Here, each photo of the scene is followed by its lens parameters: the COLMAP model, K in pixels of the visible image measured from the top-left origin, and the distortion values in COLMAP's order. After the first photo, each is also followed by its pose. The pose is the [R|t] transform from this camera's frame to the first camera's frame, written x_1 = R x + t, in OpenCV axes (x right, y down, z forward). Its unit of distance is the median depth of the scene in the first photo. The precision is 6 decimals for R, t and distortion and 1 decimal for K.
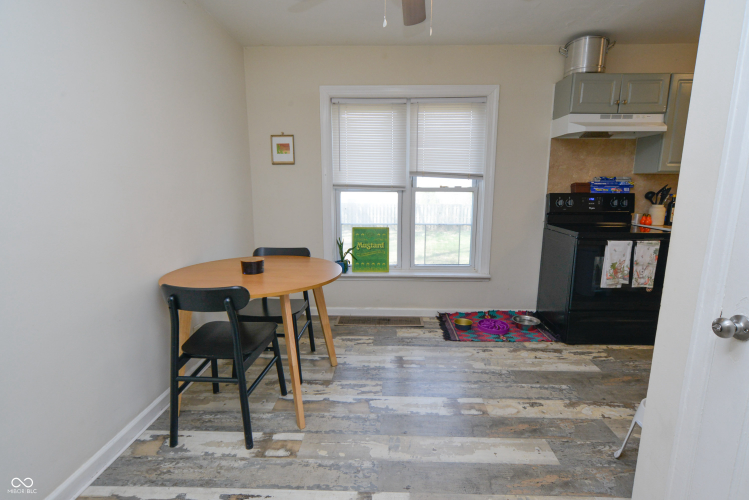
lens RADIAL K [[371.1, 0, 383.3], [0, 371.1, 255.0], [0, 0, 1]] dist [-0.017751, 0.014932]
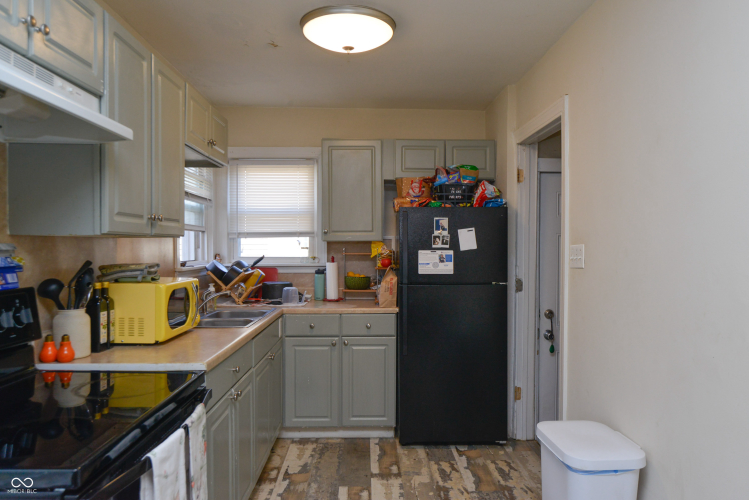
lens RADIAL K [[515.6, 0, 380.3], [0, 515.6, 254.5], [0, 0, 1]] dist [-0.027484, 0.021853]
pose [[-0.038259, -0.018955, 0.999088, 0.166801], [0.180078, 0.983320, 0.025552, -0.166909], [-0.982908, 0.180892, -0.034208, 0.743487]]
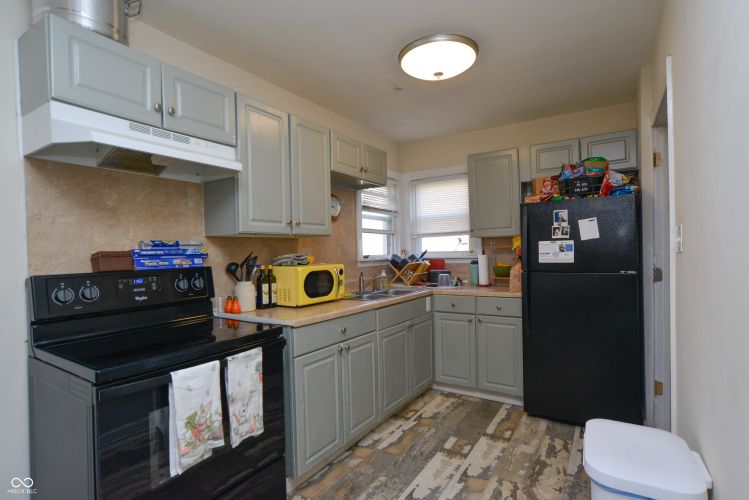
lens RADIAL K [[371.1, 0, 380.5], [0, 371.1, 256.2], [0, 0, 1]] dist [-0.017751, 0.014932]
pose [[0.526445, -0.025299, 0.849833, 0.331219], [0.177806, 0.980731, -0.080950, -0.091646], [-0.831409, 0.193721, 0.520799, 0.476478]]
